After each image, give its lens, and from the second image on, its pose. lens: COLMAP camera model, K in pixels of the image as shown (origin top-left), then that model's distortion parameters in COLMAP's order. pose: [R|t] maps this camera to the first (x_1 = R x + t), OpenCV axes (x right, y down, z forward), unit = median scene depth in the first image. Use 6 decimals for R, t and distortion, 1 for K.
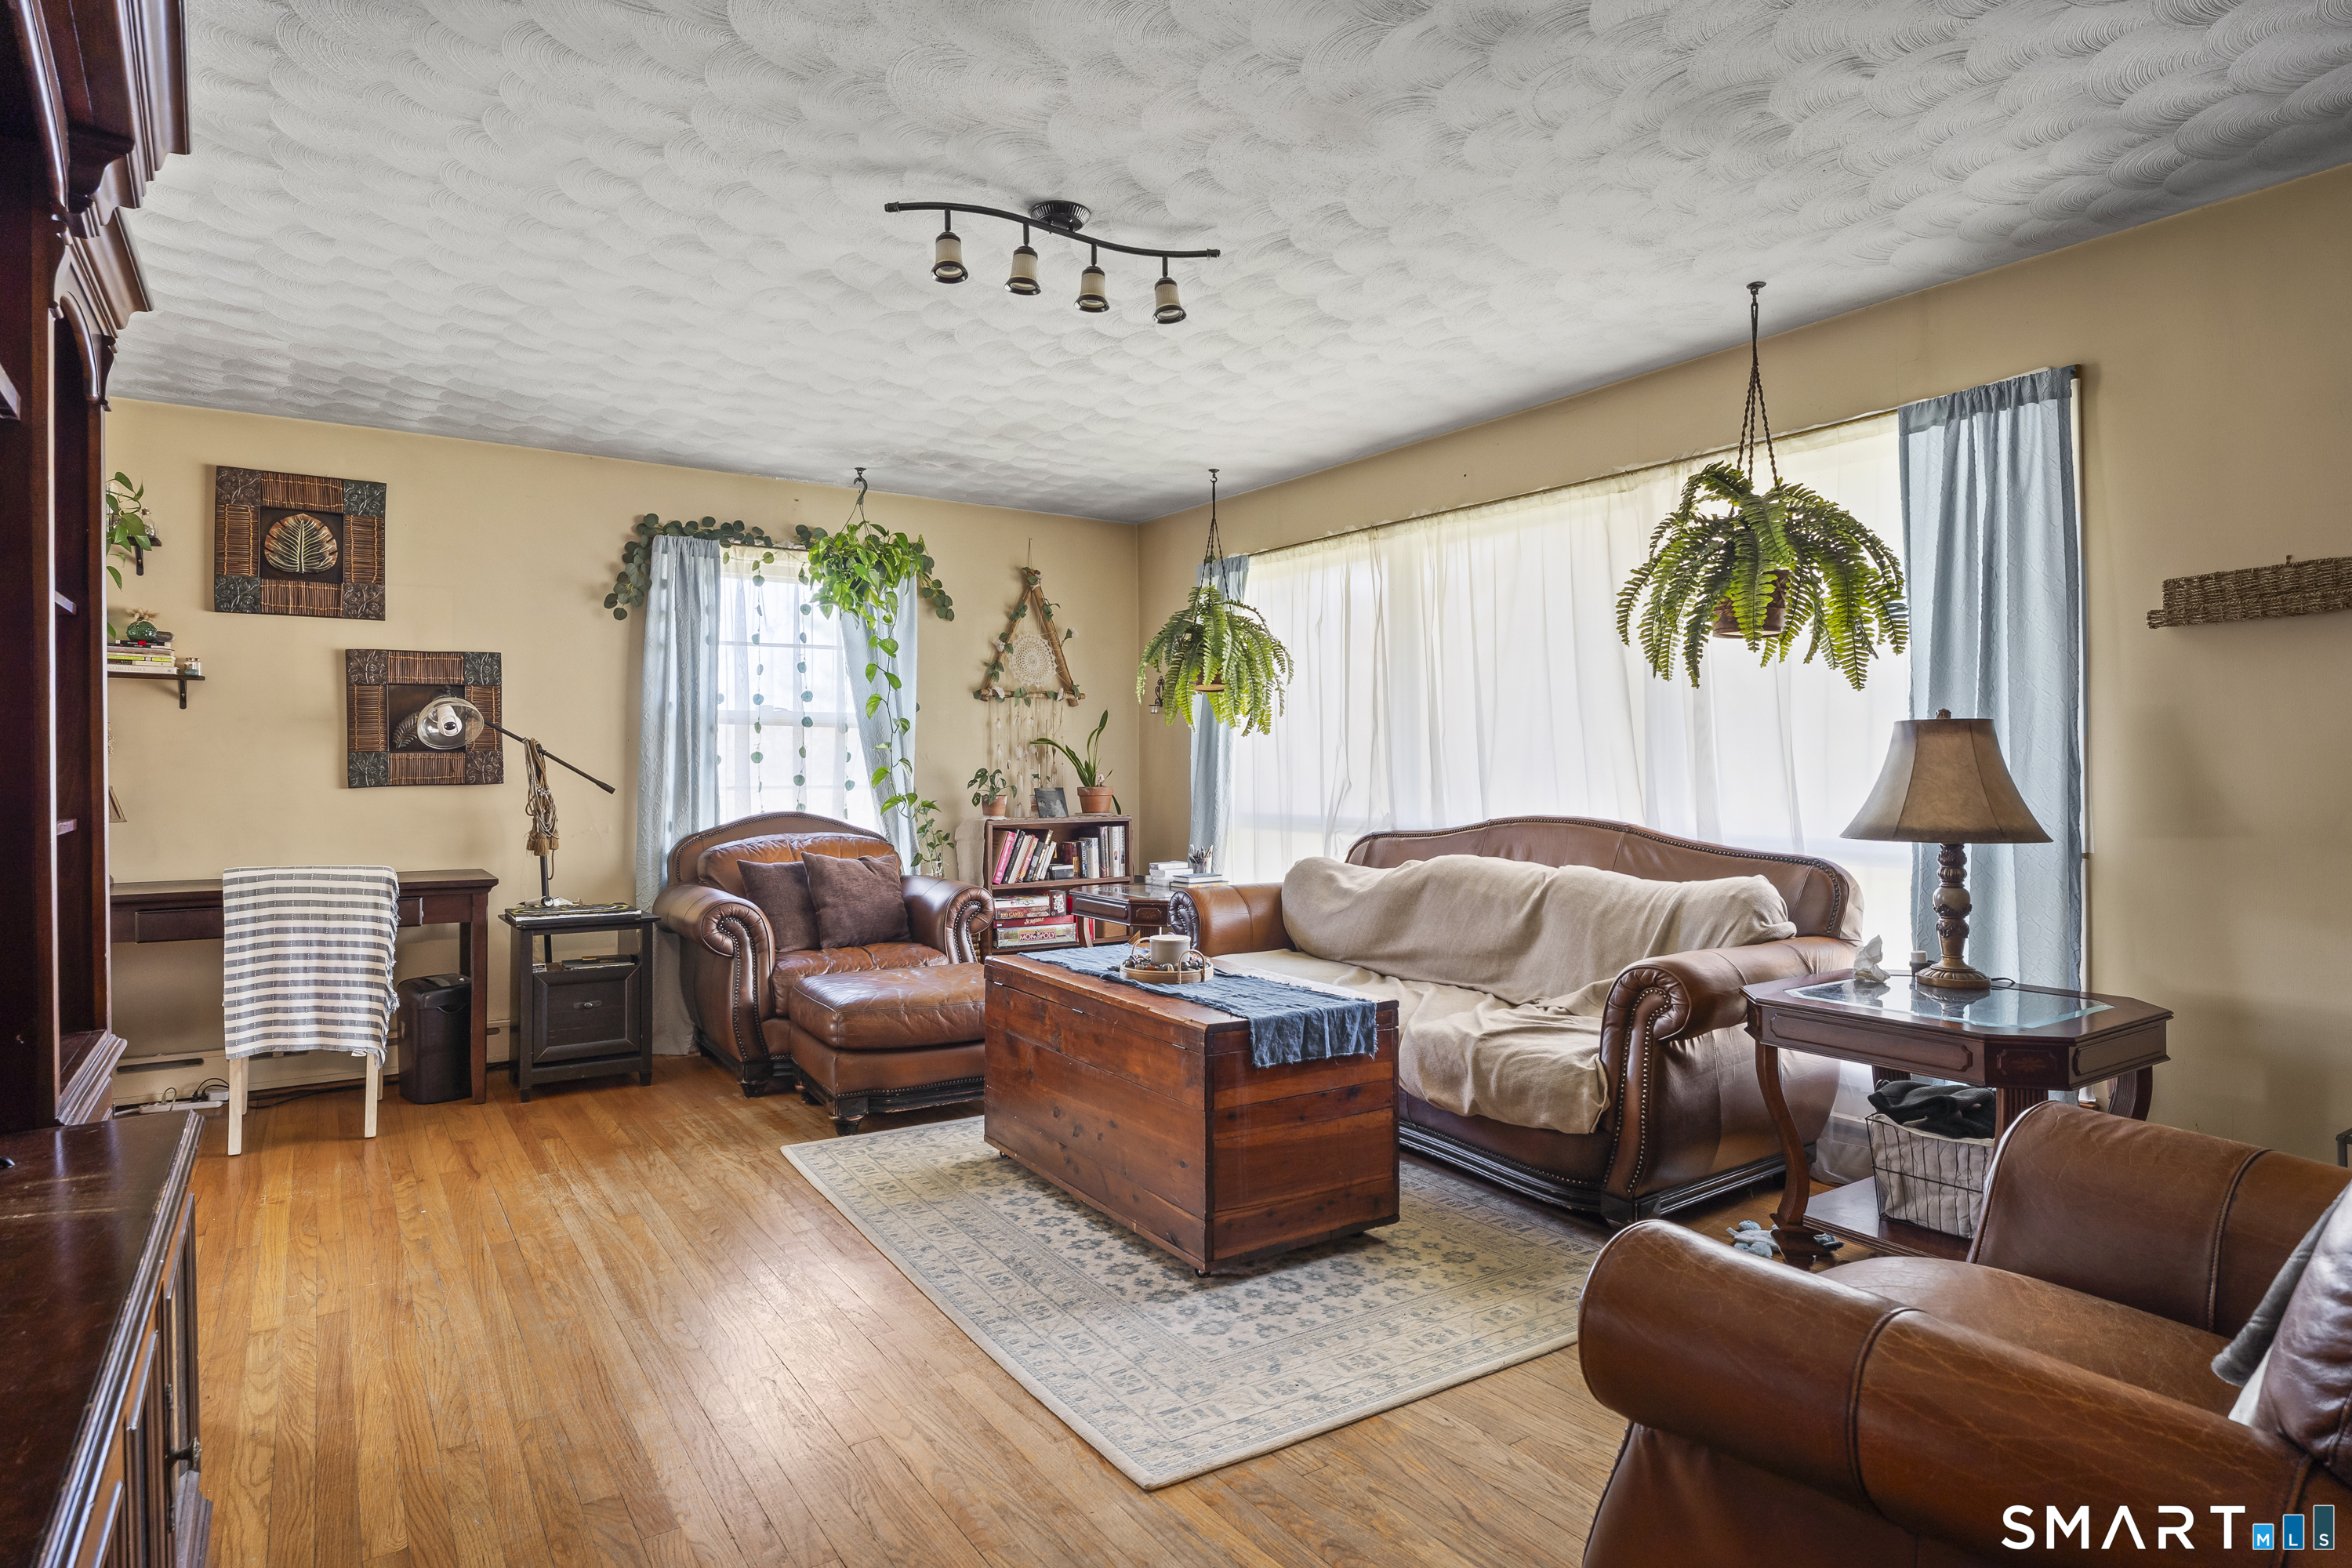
lens RADIAL K [[1269.4, 0, 1170.4], [0, 1269.4, 782.5], [0, 0, 1]] dist [-0.016305, 0.004706]
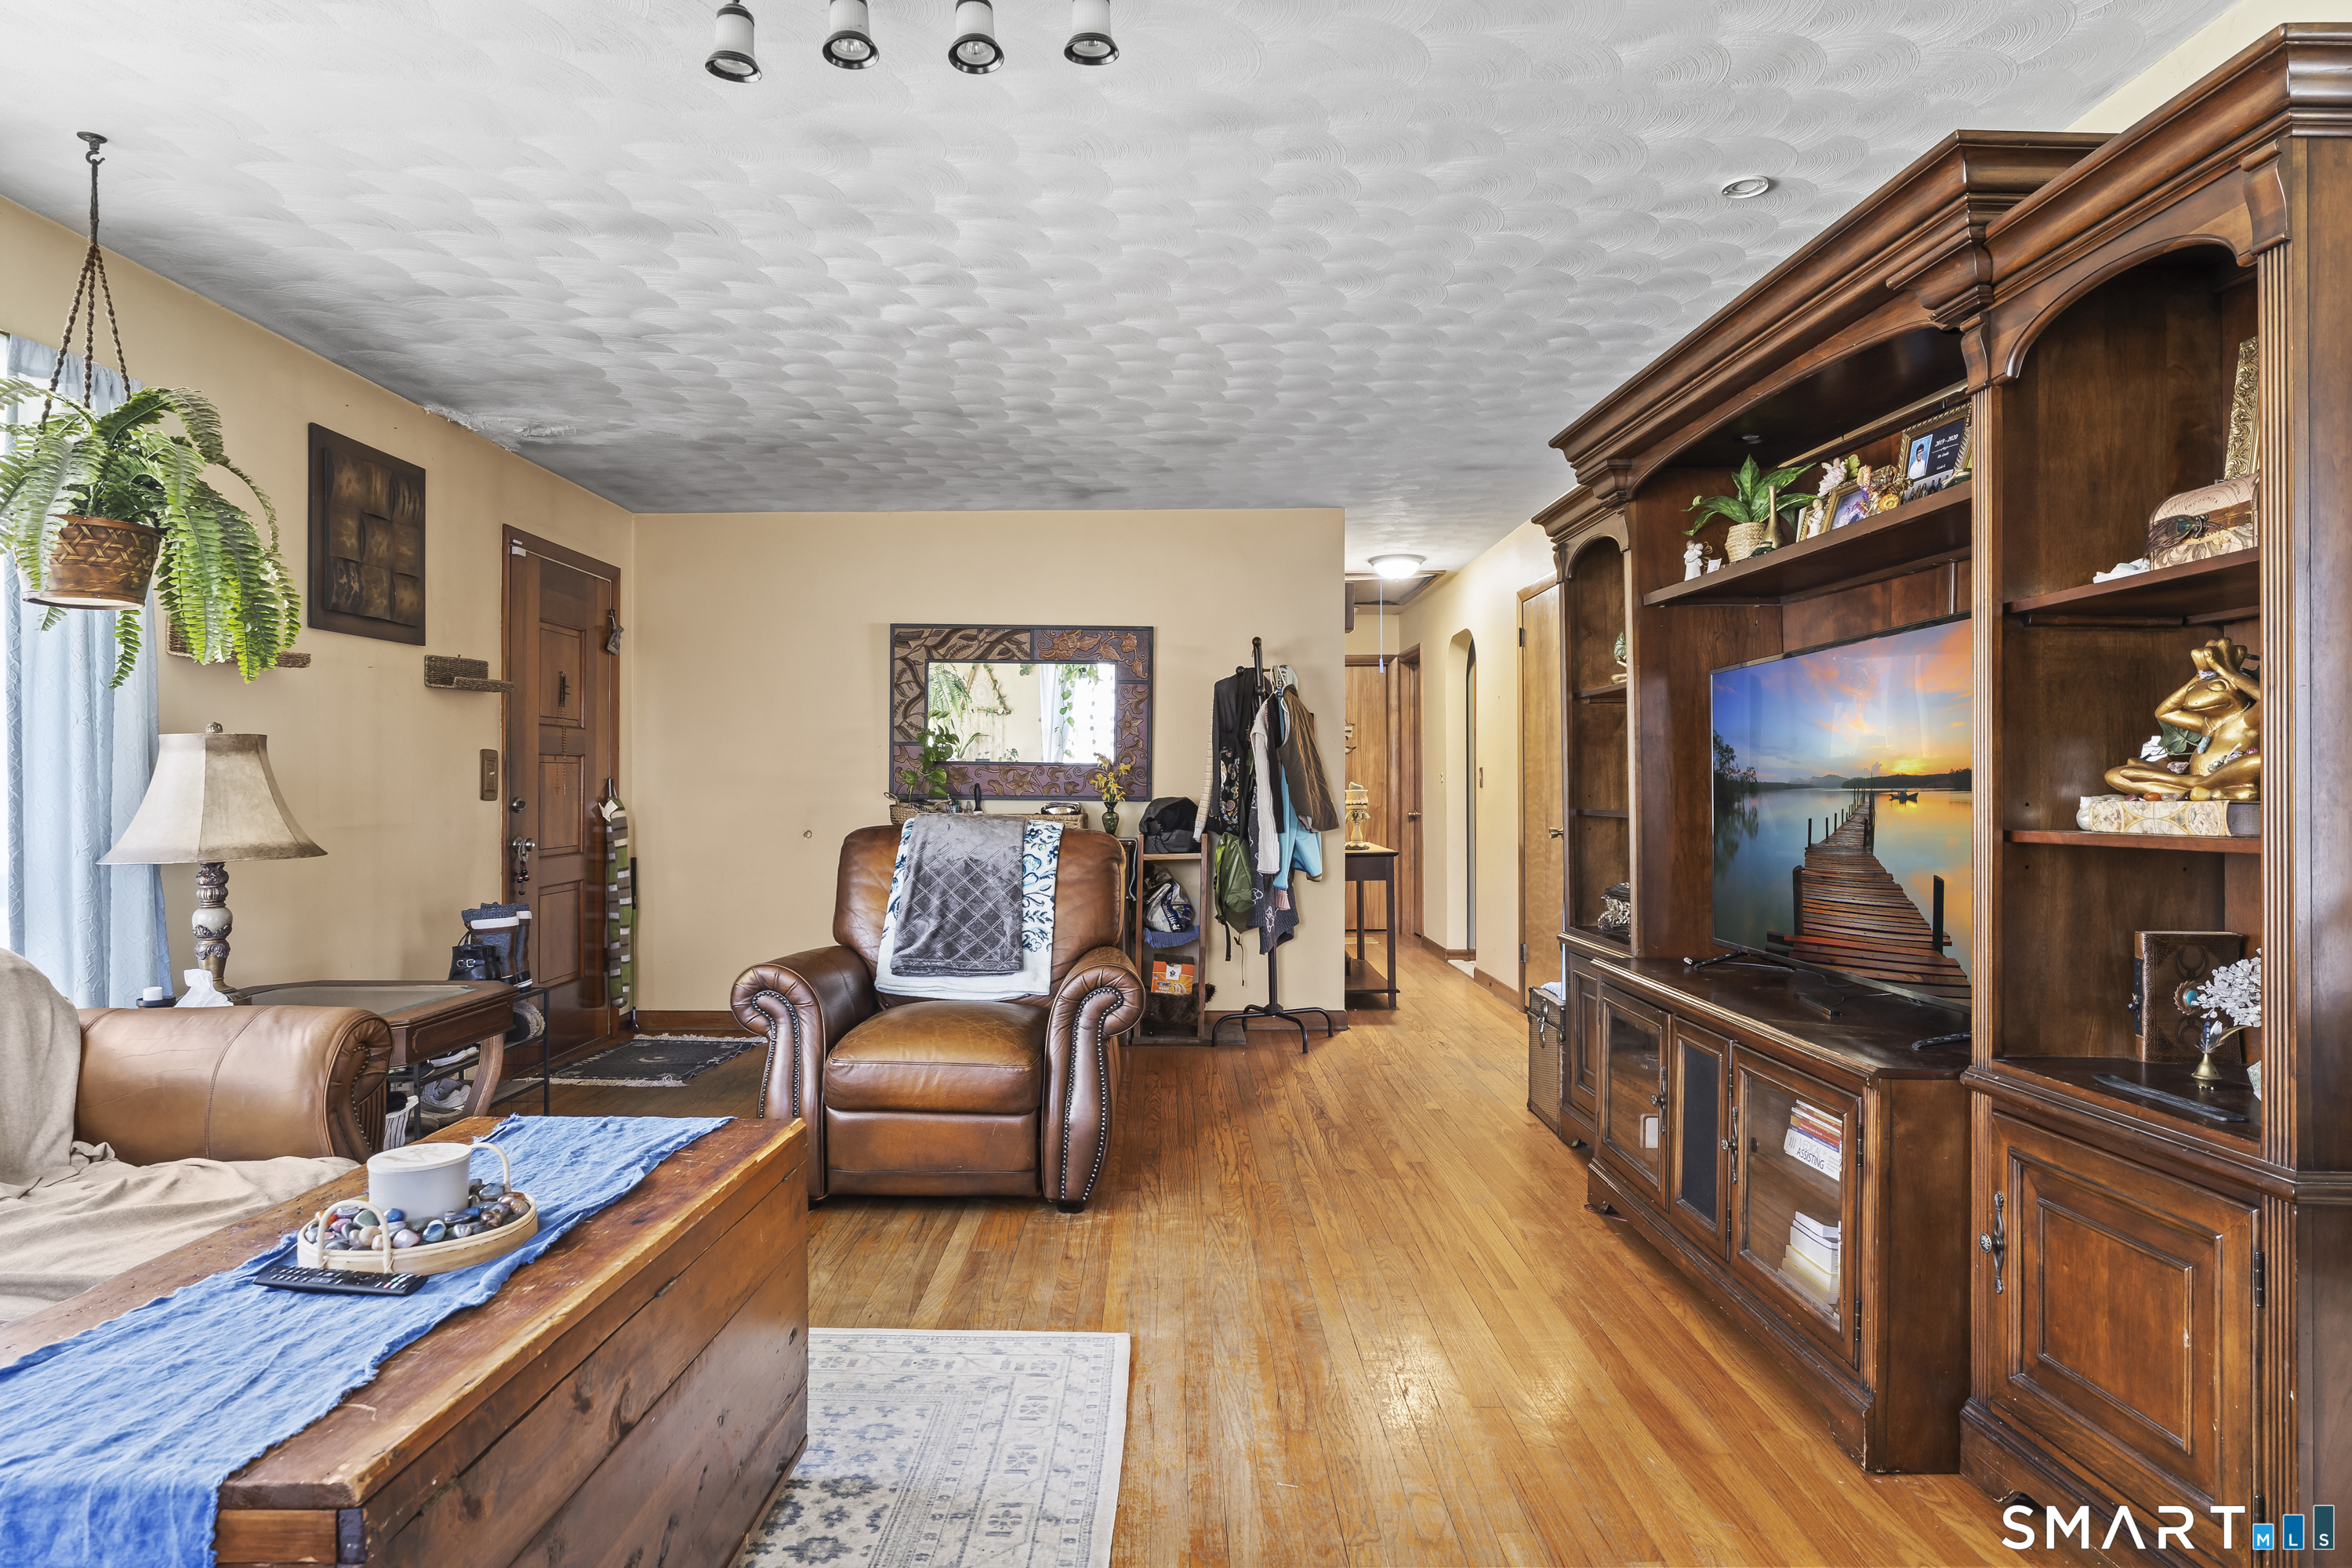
lens RADIAL K [[1279.5, 0, 1173.1], [0, 1279.5, 788.6], [0, 0, 1]] dist [-0.000676, -0.000059]
pose [[-0.831251, 0.005902, 0.555867, -0.582885], [0.003838, 0.999981, -0.004878, -0.003708], [-0.555885, -0.001921, -0.831257, 1.512397]]
